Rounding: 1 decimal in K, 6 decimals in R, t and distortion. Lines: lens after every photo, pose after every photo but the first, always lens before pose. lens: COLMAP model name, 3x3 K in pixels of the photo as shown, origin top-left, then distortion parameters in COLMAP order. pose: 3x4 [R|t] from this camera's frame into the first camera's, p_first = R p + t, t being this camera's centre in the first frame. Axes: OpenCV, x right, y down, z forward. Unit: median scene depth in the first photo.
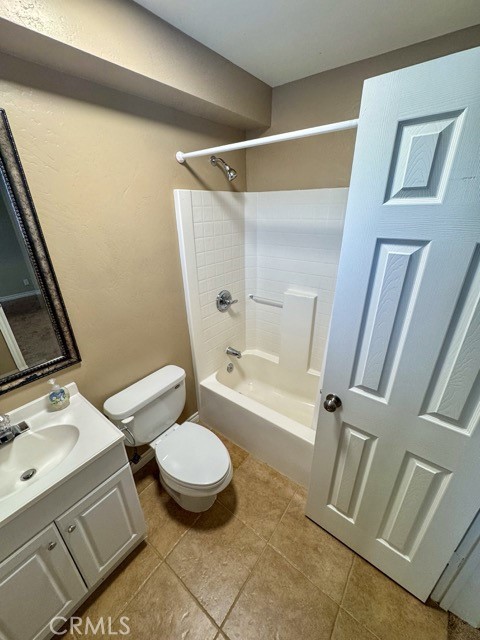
lens RADIAL K [[255.8, 0, 240.8], [0, 255.8, 318.8], [0, 0, 1]] dist [-0.001883, 0.000097]
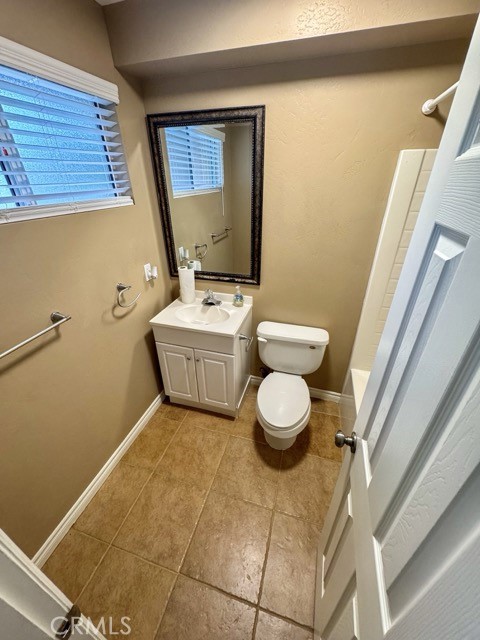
lens RADIAL K [[255.8, 0, 240.8], [0, 255.8, 318.8], [0, 0, 1]] dist [-0.001883, 0.000097]
pose [[0.361040, 0.456833, -0.812991, 0.596948], [-0.373147, 0.869729, 0.323005, -0.096877], [0.854641, 0.186747, 0.484473, 0.253388]]
